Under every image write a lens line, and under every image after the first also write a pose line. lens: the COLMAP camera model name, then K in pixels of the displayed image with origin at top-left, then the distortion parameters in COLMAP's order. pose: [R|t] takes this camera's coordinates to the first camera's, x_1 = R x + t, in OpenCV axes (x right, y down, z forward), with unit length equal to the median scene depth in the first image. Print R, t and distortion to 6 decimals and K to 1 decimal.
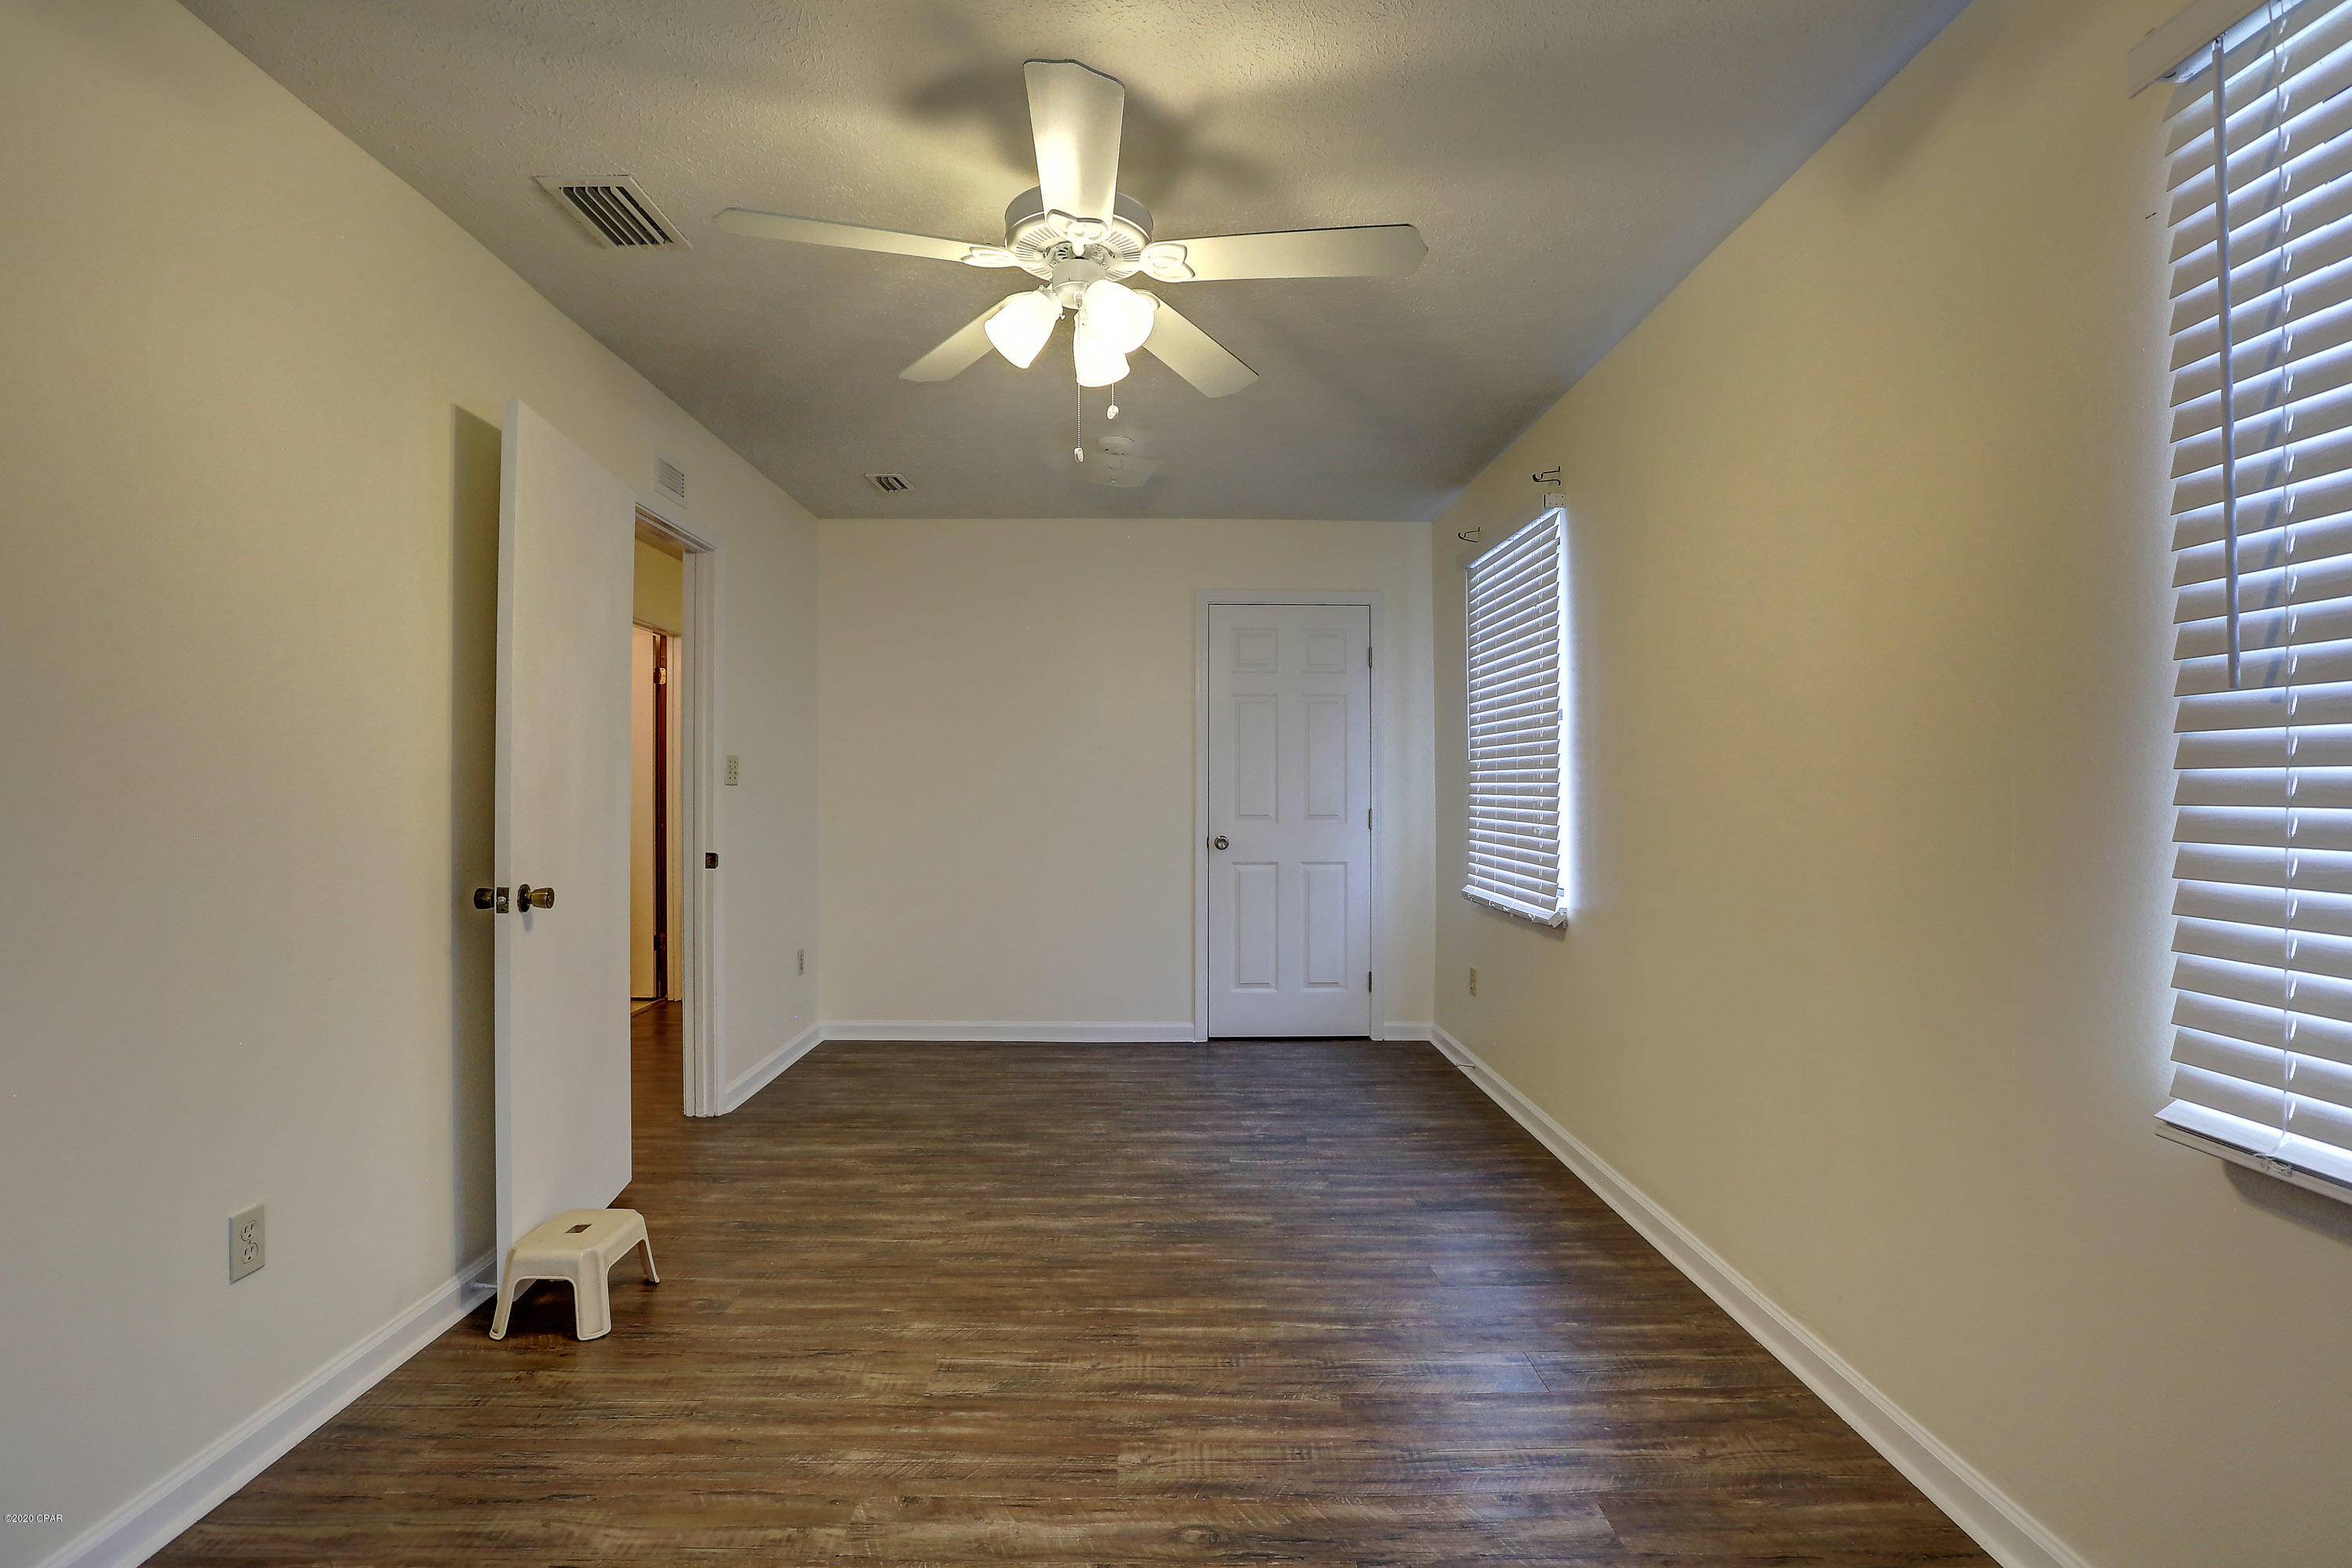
lens RADIAL K [[1102.6, 0, 1161.5], [0, 1102.6, 786.4], [0, 0, 1]] dist [0.000142, 0.000186]
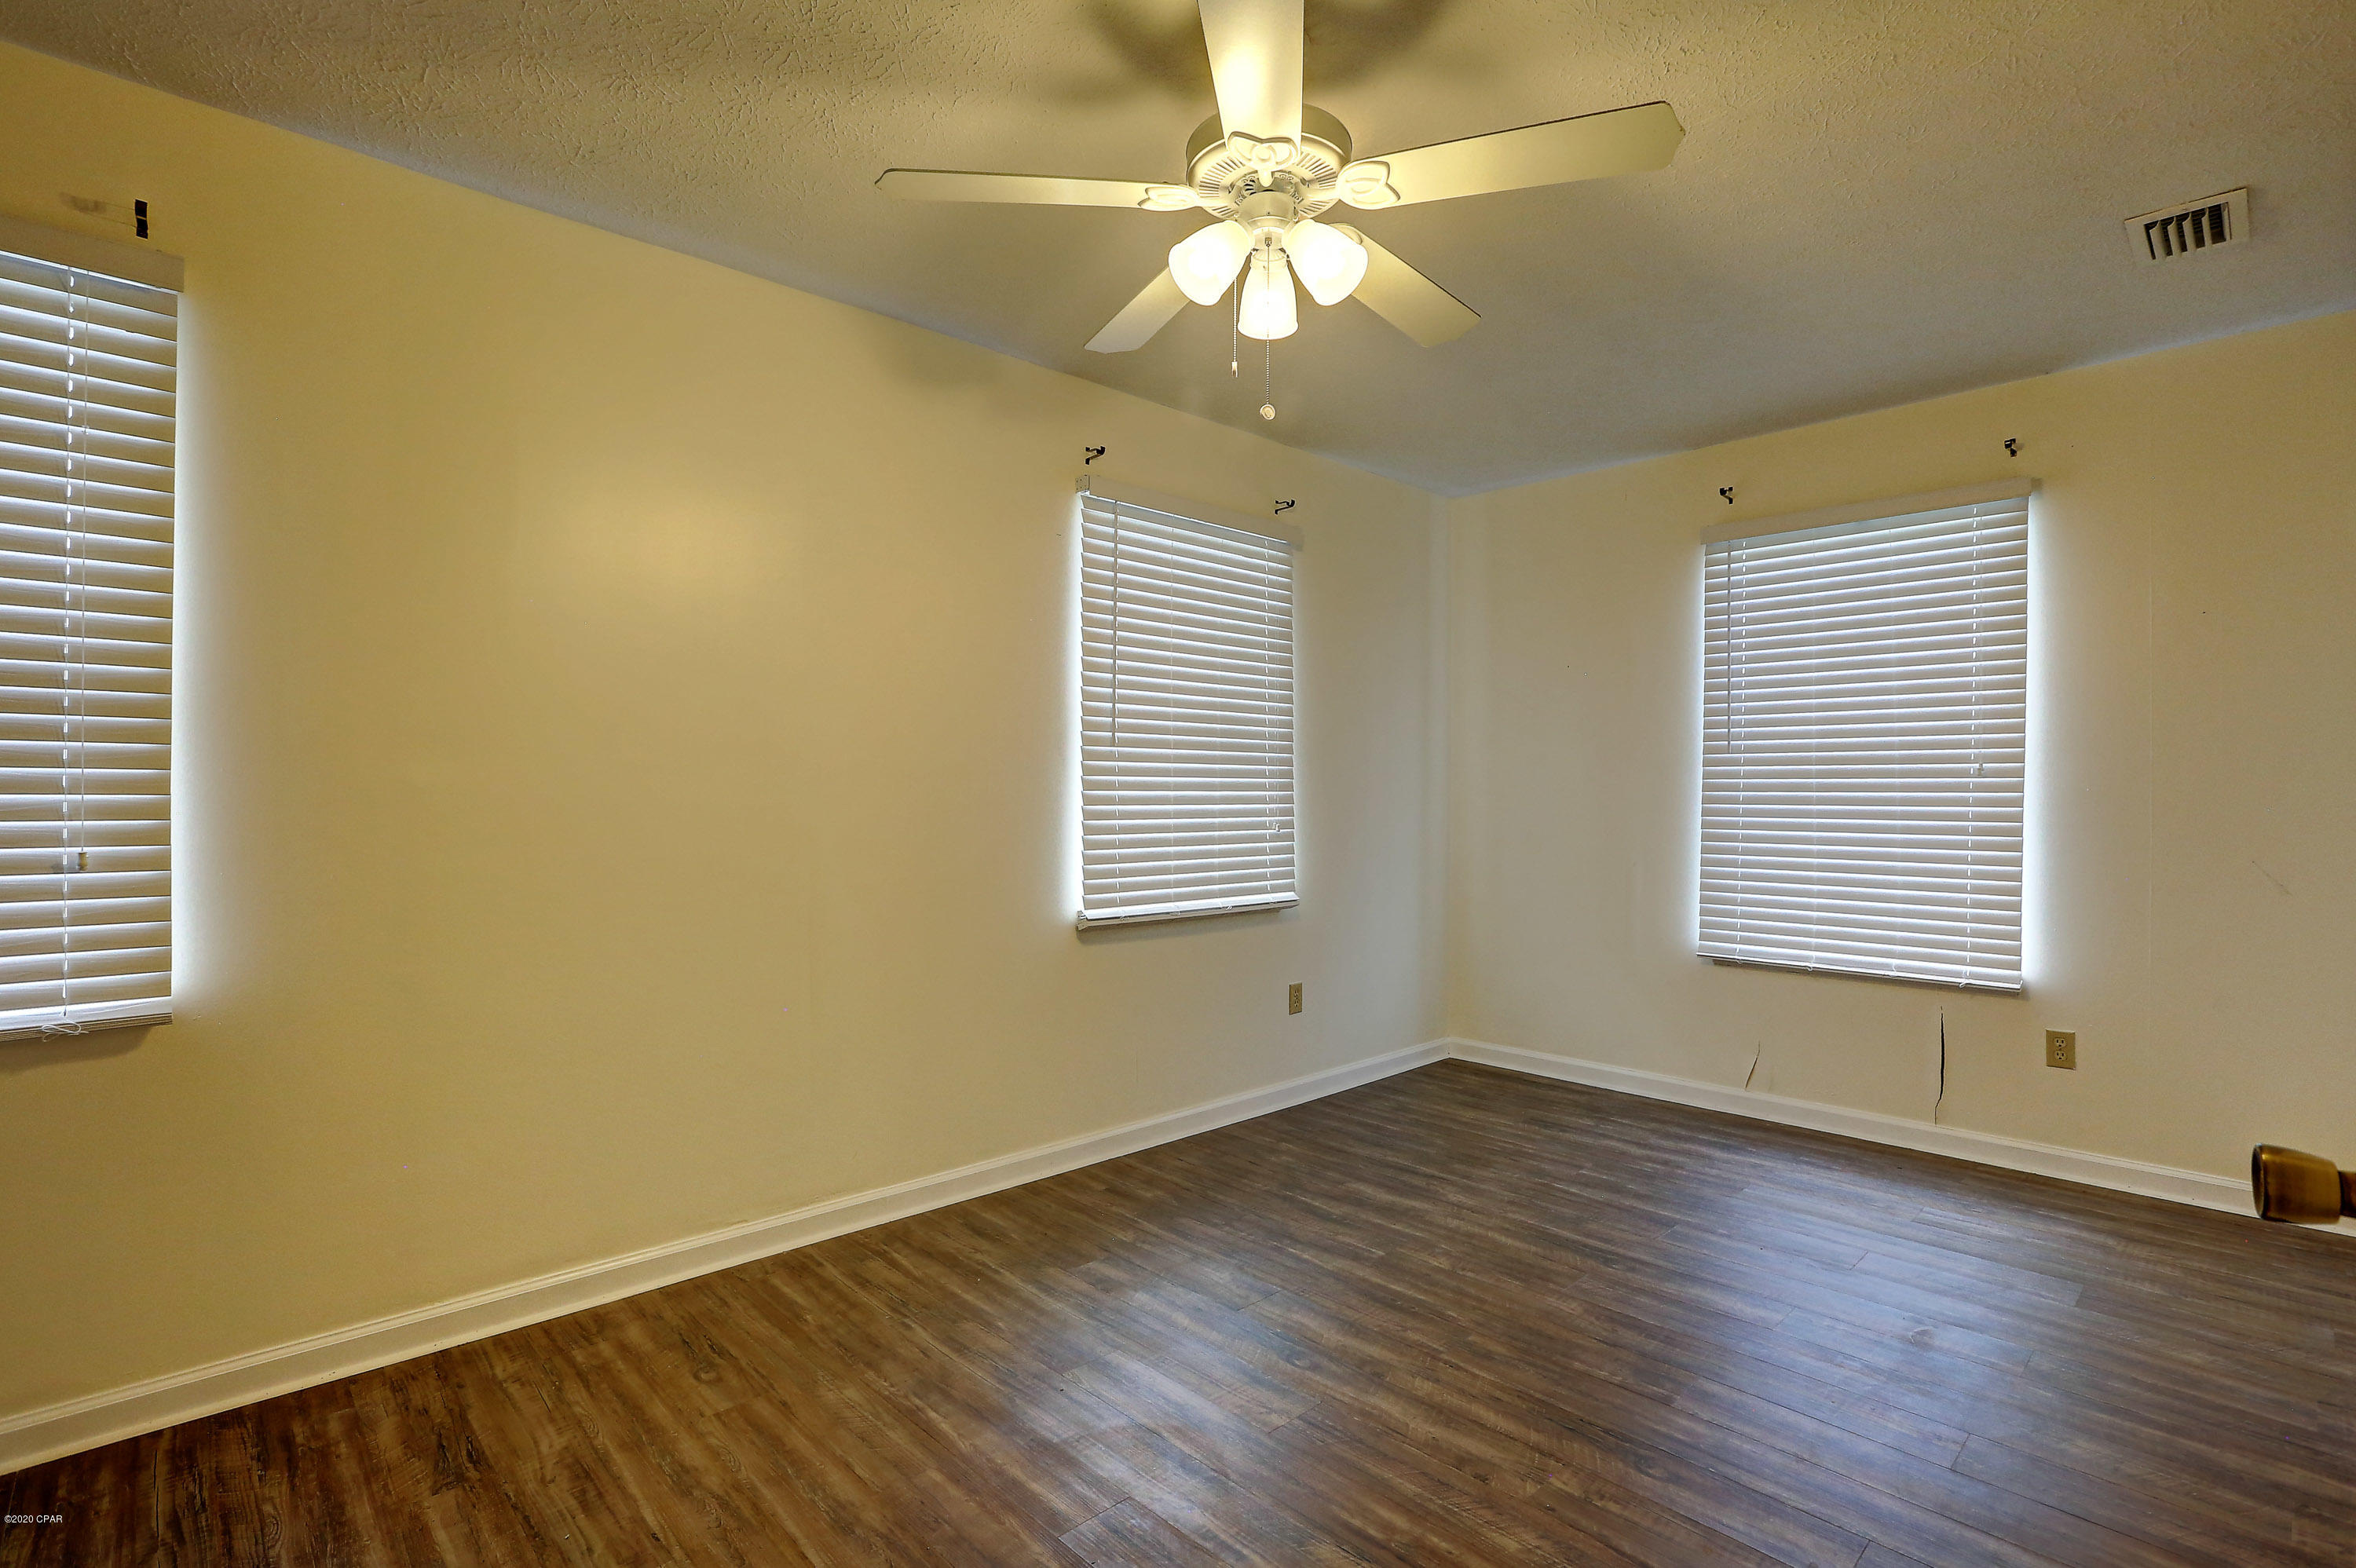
lens RADIAL K [[1104.3, 0, 1169.8], [0, 1104.3, 790.7], [0, 0, 1]] dist [0.000142, 0.000186]
pose [[-0.681301, -0.002058, 0.732001, -0.711012], [-0.010295, 0.999924, -0.006771, 0.009106], [-0.731931, -0.012148, -0.681270, 1.741817]]
